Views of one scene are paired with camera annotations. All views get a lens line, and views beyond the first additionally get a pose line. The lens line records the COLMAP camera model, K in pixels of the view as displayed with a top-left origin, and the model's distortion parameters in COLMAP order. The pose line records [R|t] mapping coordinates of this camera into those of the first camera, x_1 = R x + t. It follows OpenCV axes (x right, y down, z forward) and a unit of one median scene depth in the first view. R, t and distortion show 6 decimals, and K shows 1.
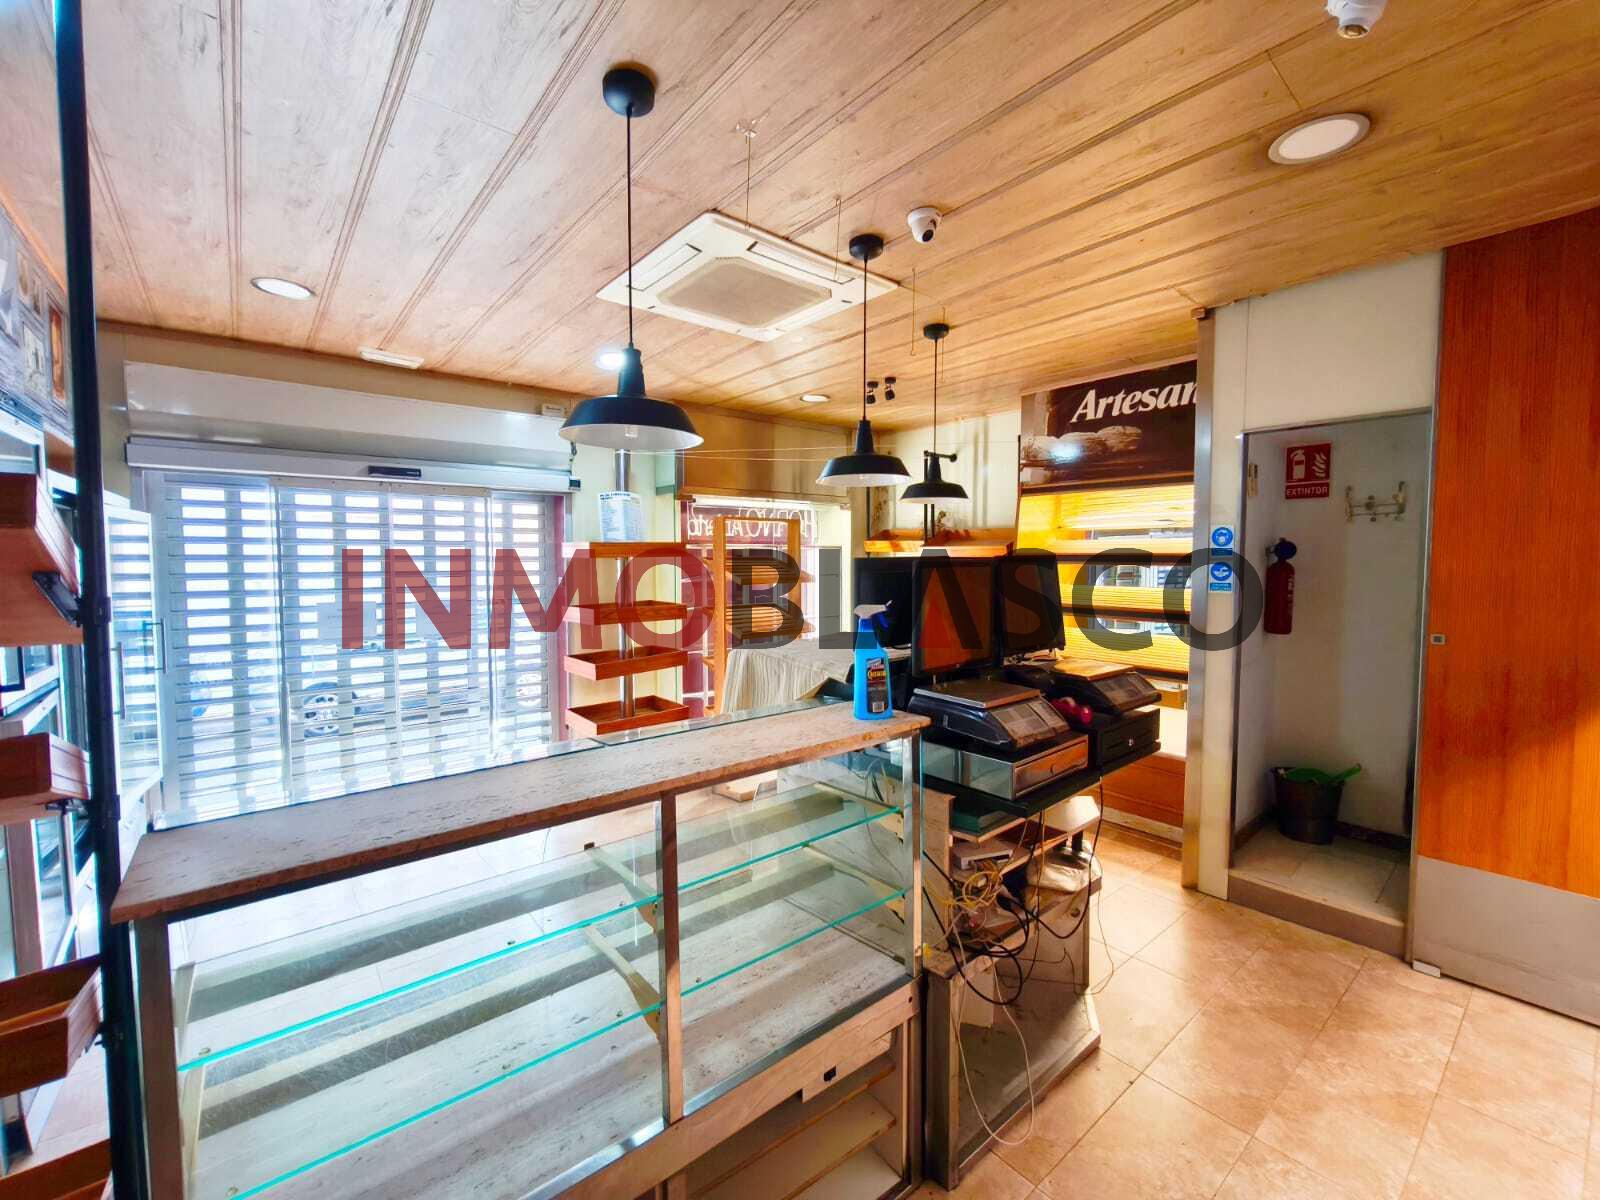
lens RADIAL K [[664.9, 0, 796.1], [0, 664.9, 589.1], [0, 0, 1]] dist [-0.003521, 0.000401]
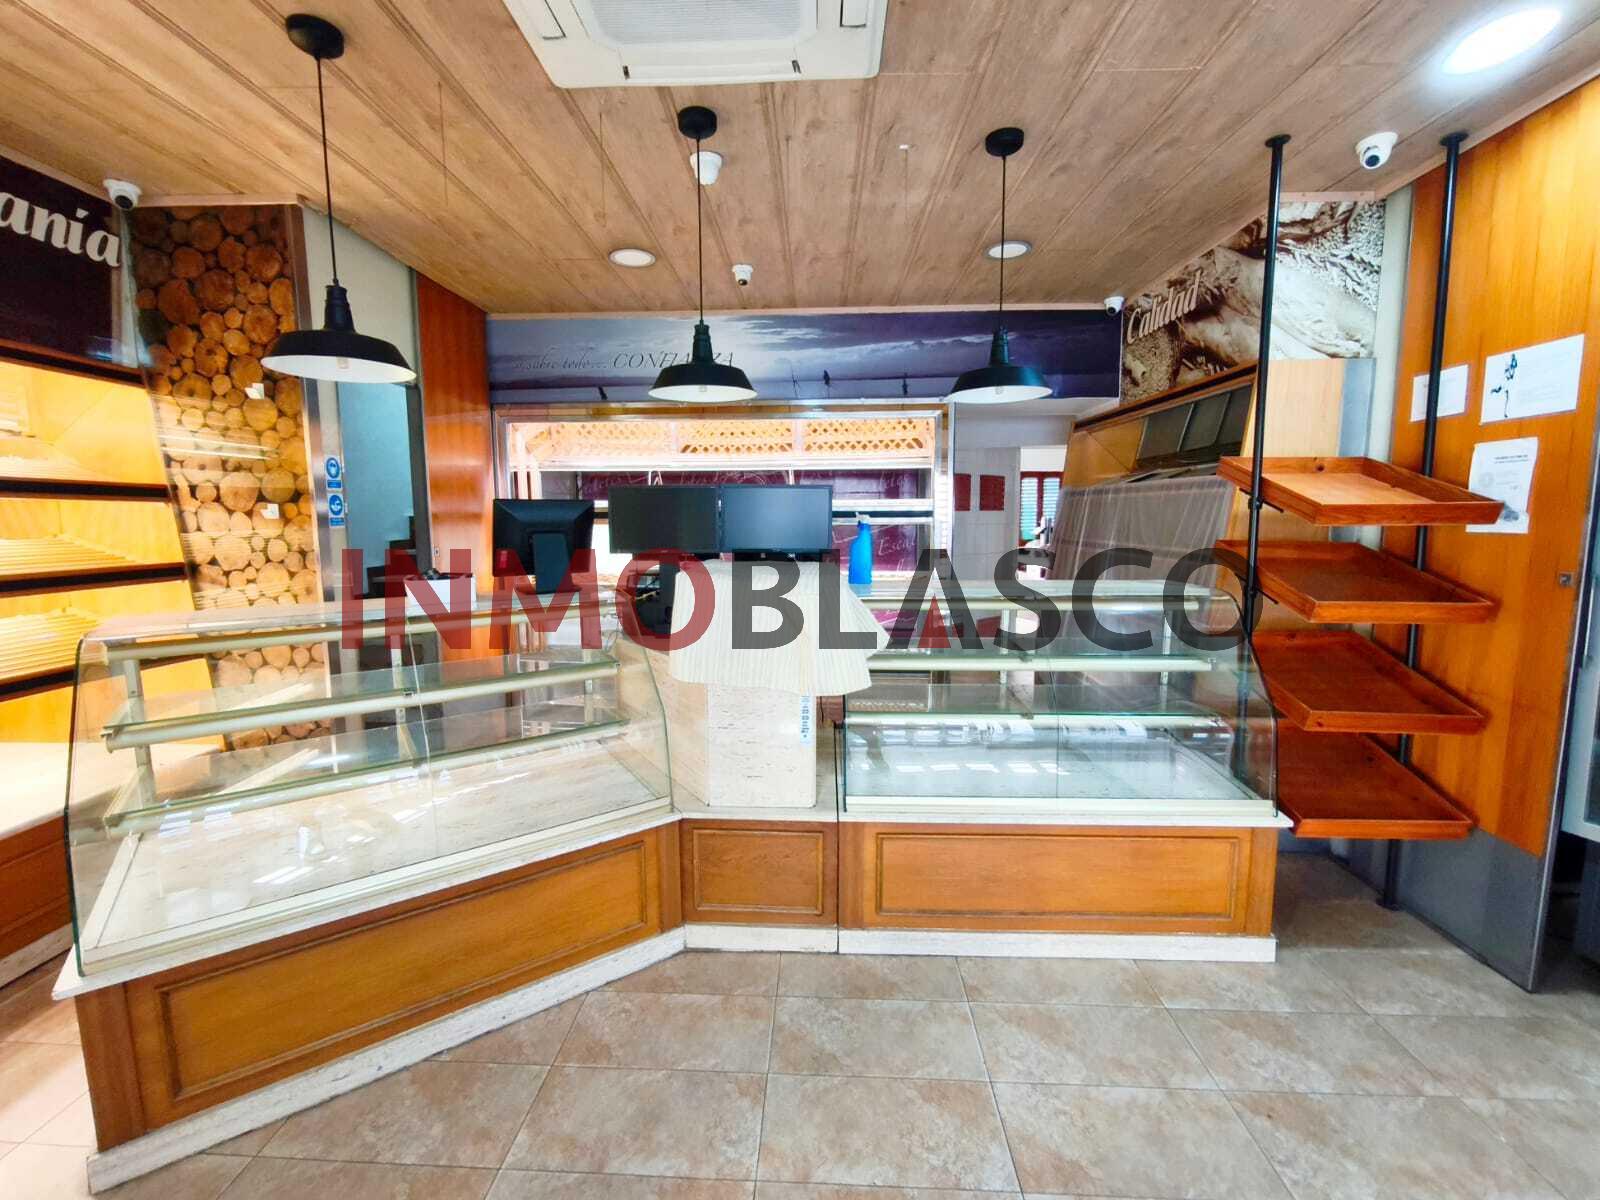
lens RADIAL K [[664.9, 0, 813.3], [0, 664.9, 594.1], [0, 0, 1]] dist [-0.003521, 0.000401]
pose [[-0.746084, -0.077685, 0.661305, -0.361866], [0.036848, 0.986832, 0.157497, -0.018302], [-0.664832, 0.141874, -0.733396, 0.922379]]
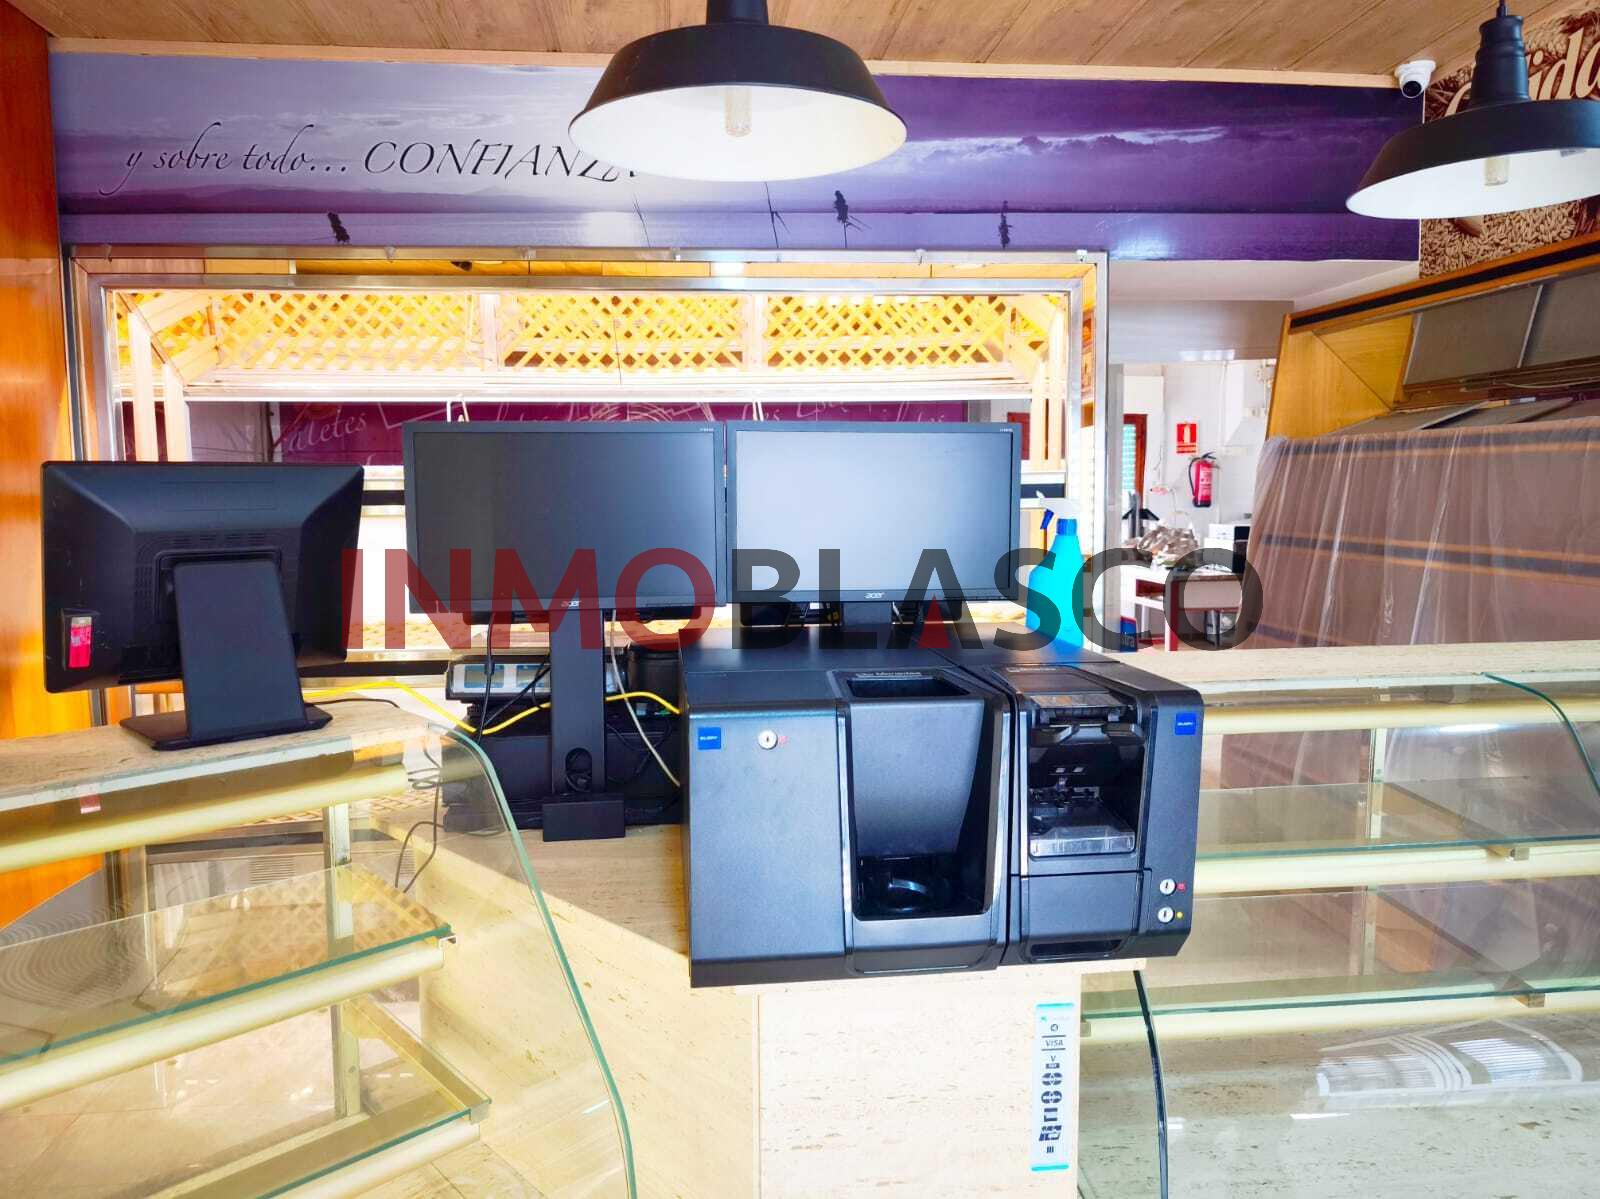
lens RADIAL K [[1086.6, 0, 815.7], [0, 1086.6, 580.2], [0, 0, 1]] dist [0.002041, -0.003613]
pose [[-0.833531, -0.039590, 0.551052, -0.112015], [0.036704, 0.991257, 0.126735, -0.017948], [-0.551252, 0.125863, -0.824791, 0.807454]]
